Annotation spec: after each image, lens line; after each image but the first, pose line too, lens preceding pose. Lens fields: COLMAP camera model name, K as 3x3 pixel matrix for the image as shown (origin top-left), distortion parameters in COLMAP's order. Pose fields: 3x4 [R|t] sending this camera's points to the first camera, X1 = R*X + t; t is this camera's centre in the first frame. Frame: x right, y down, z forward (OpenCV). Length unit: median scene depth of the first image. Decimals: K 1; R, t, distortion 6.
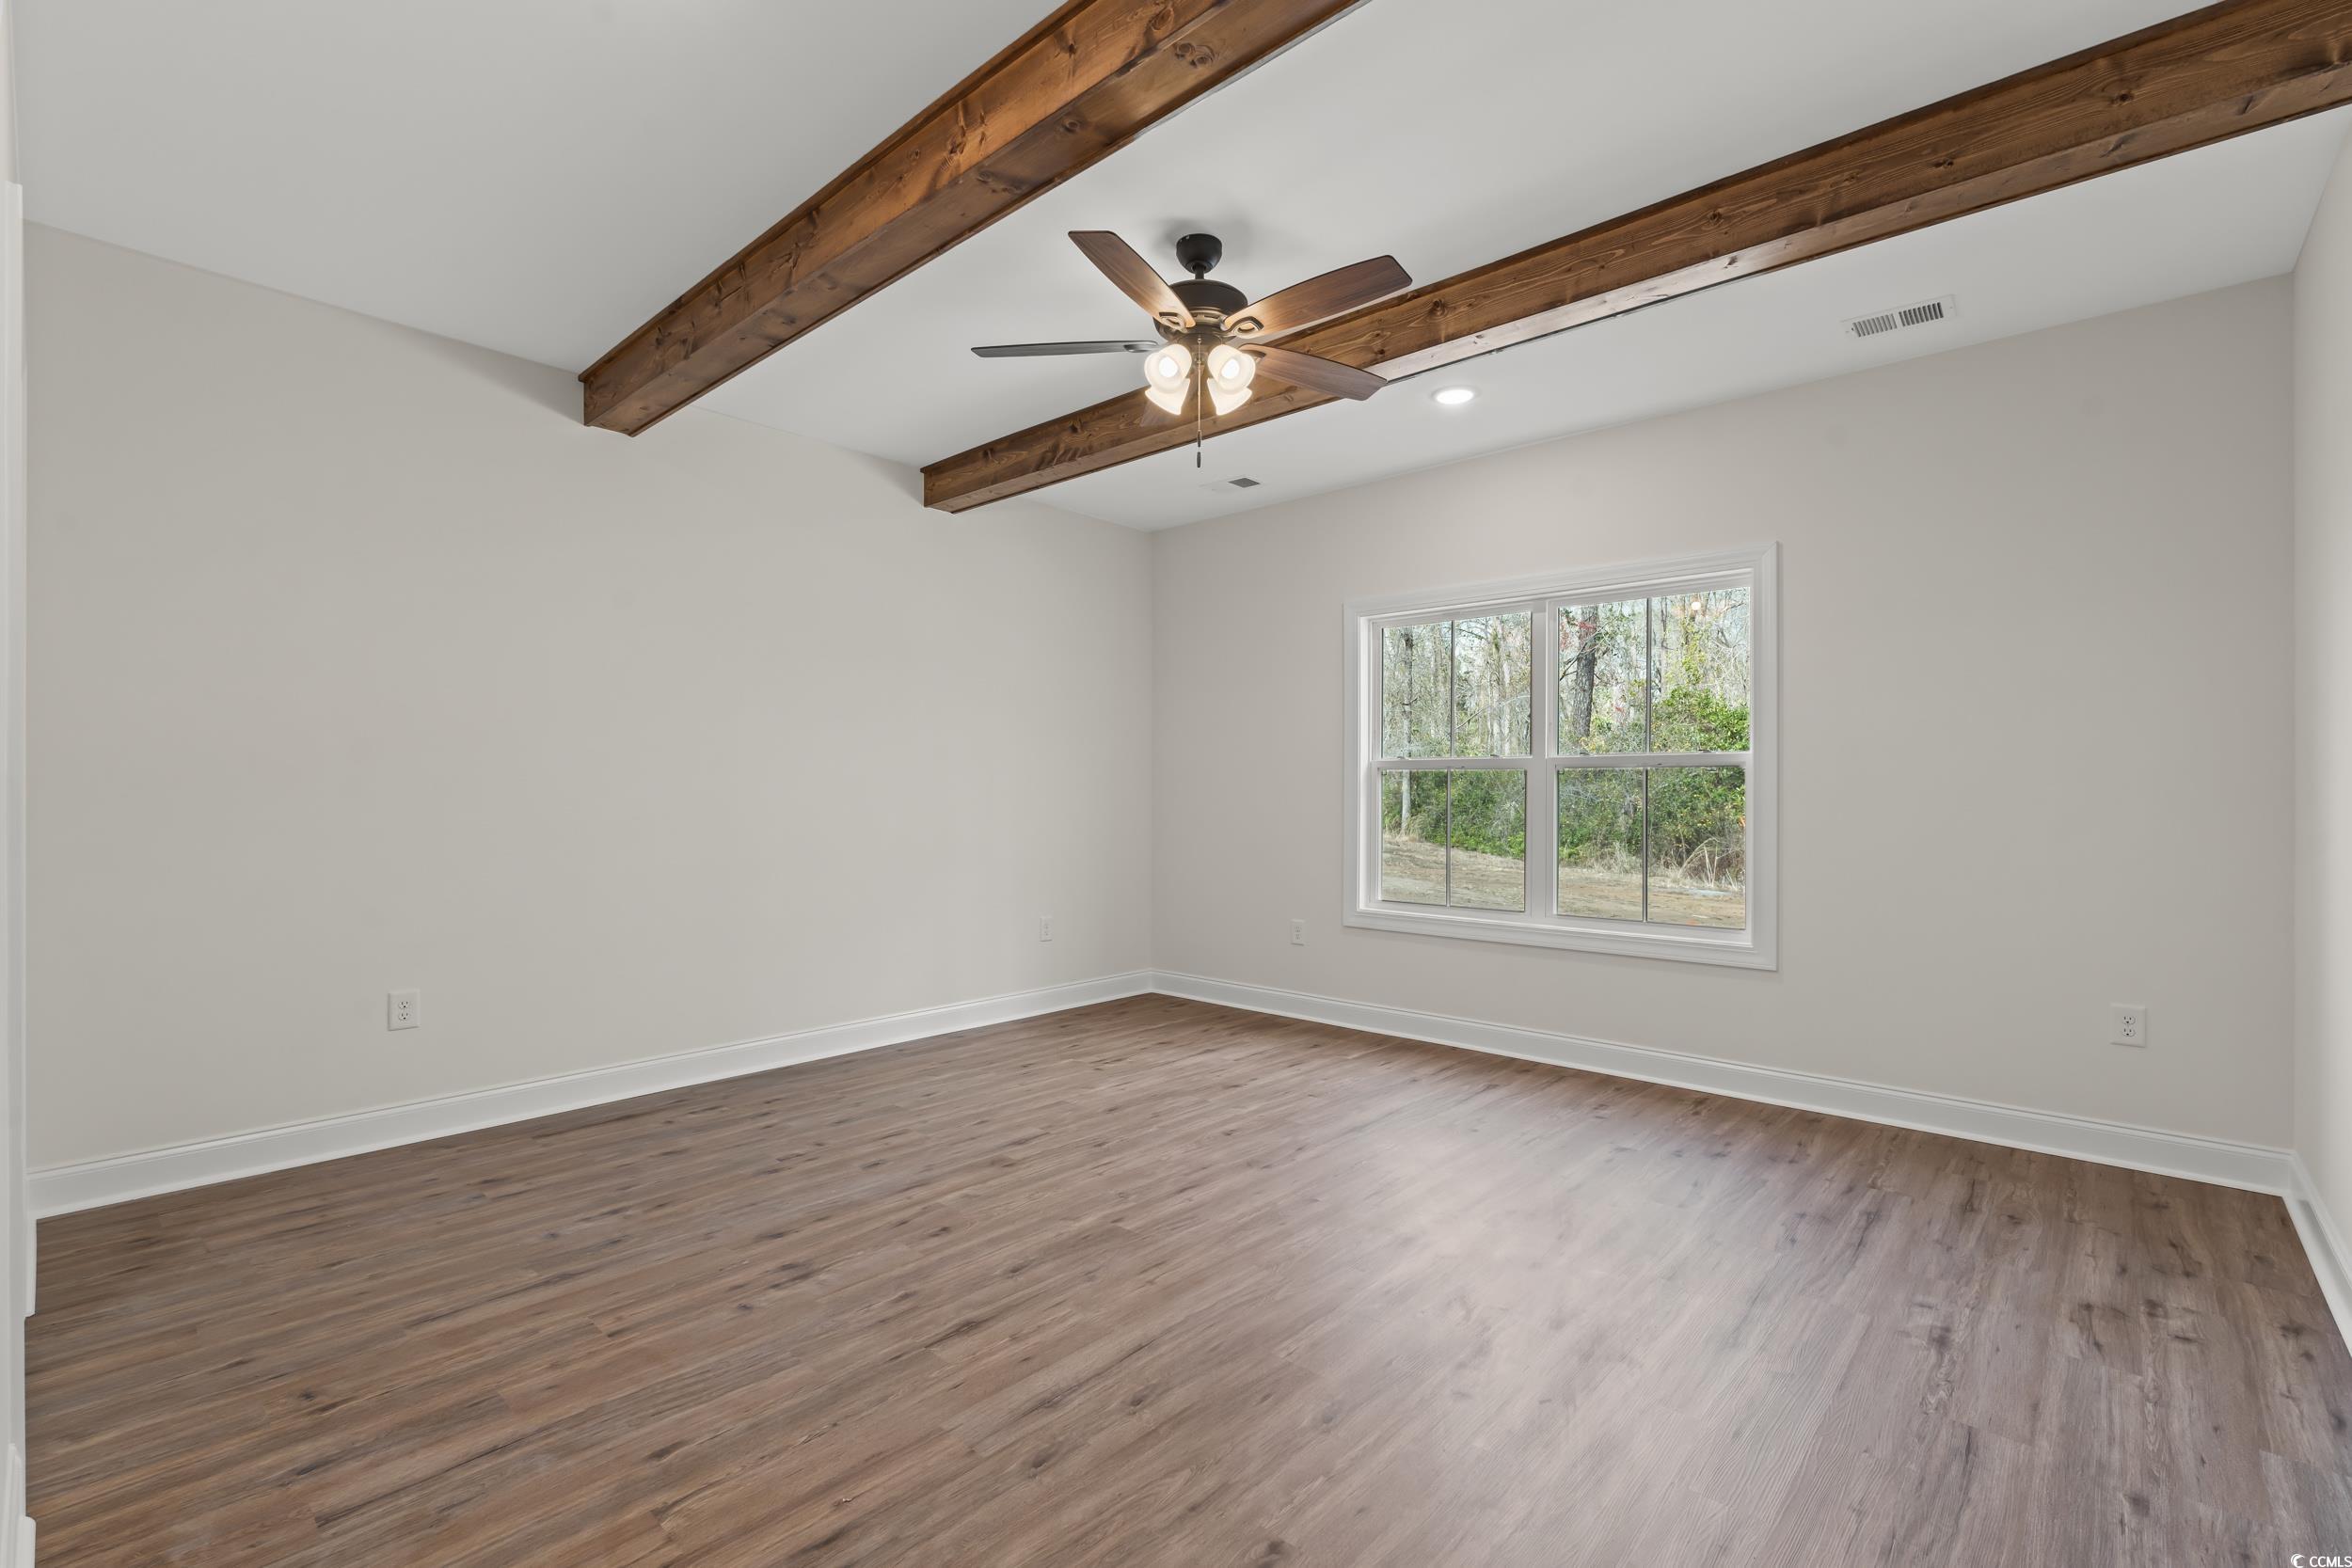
lens RADIAL K [[1040.6, 0, 1174.7], [0, 1040.6, 791.3], [0, 0, 1]] dist [-0.004201, 0.000721]
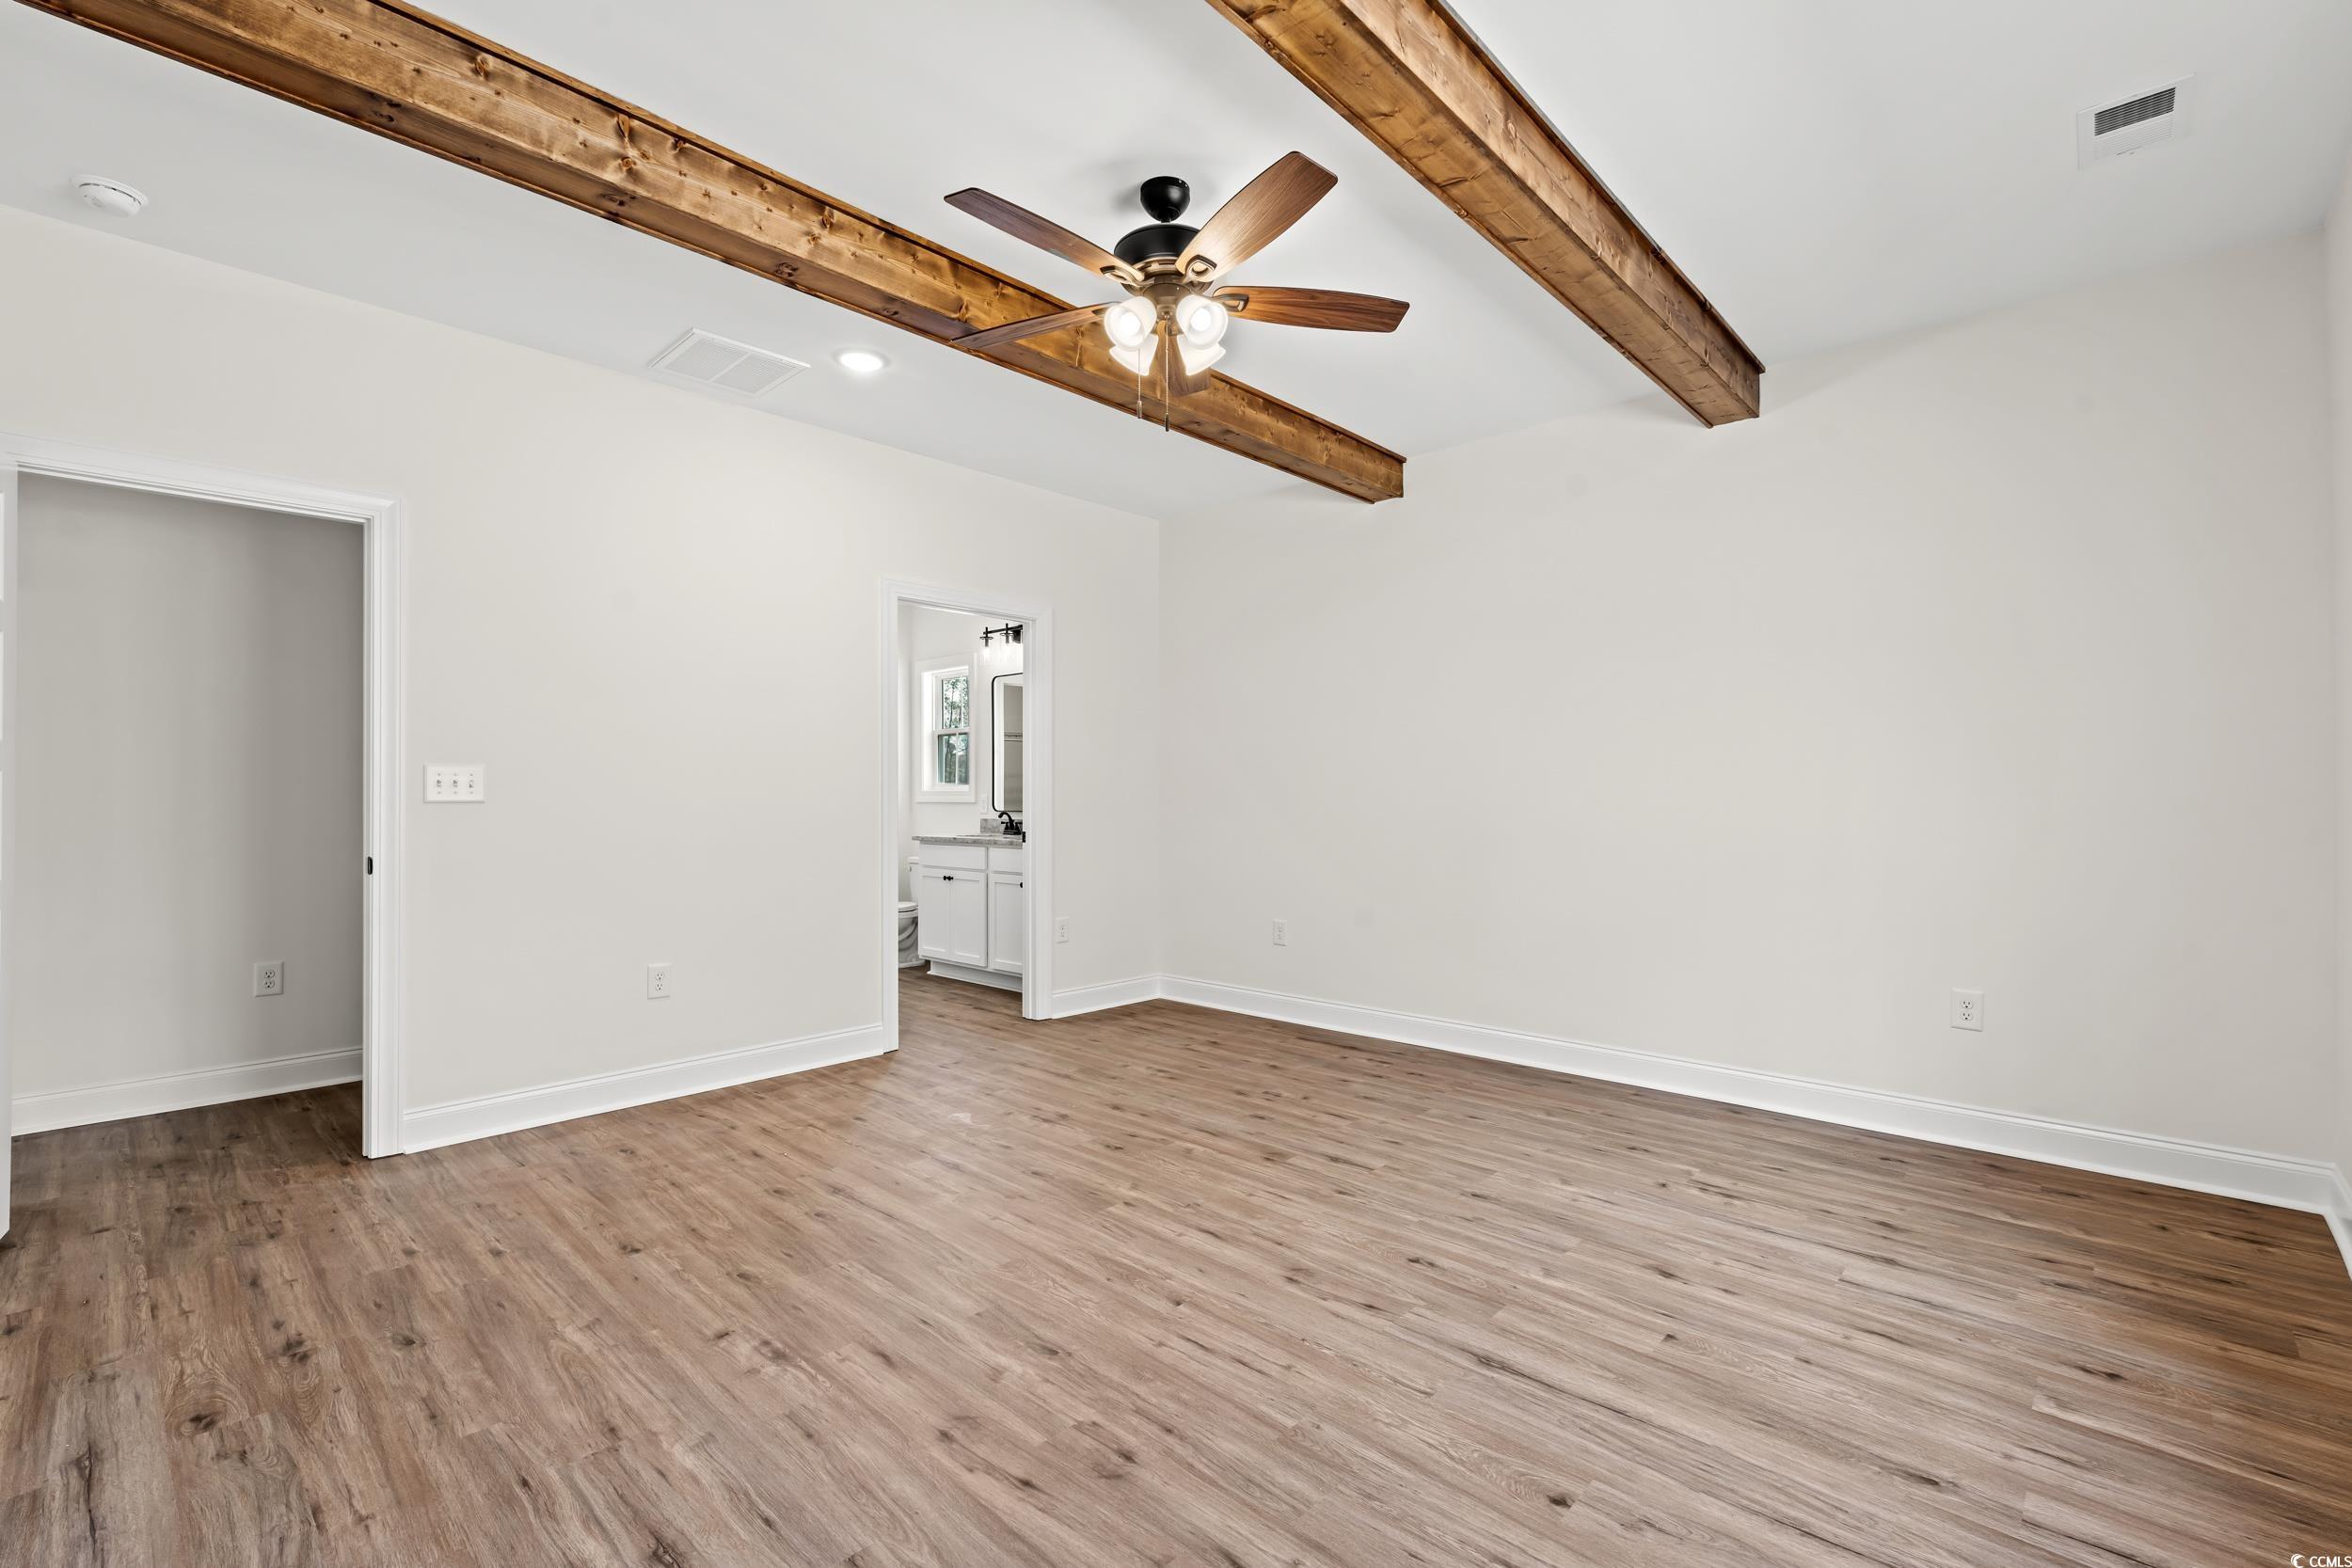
lens RADIAL K [[1040.6, 0, 1174.7], [0, 1040.6, 791.3], [0, 0, 1]] dist [-0.004201, 0.000721]
pose [[-0.019495, -0.004716, -0.999799, 0.846923], [0.001698, 0.999987, -0.004750, 0.009880], [0.999809, -0.001791, -0.019486, 0.931561]]
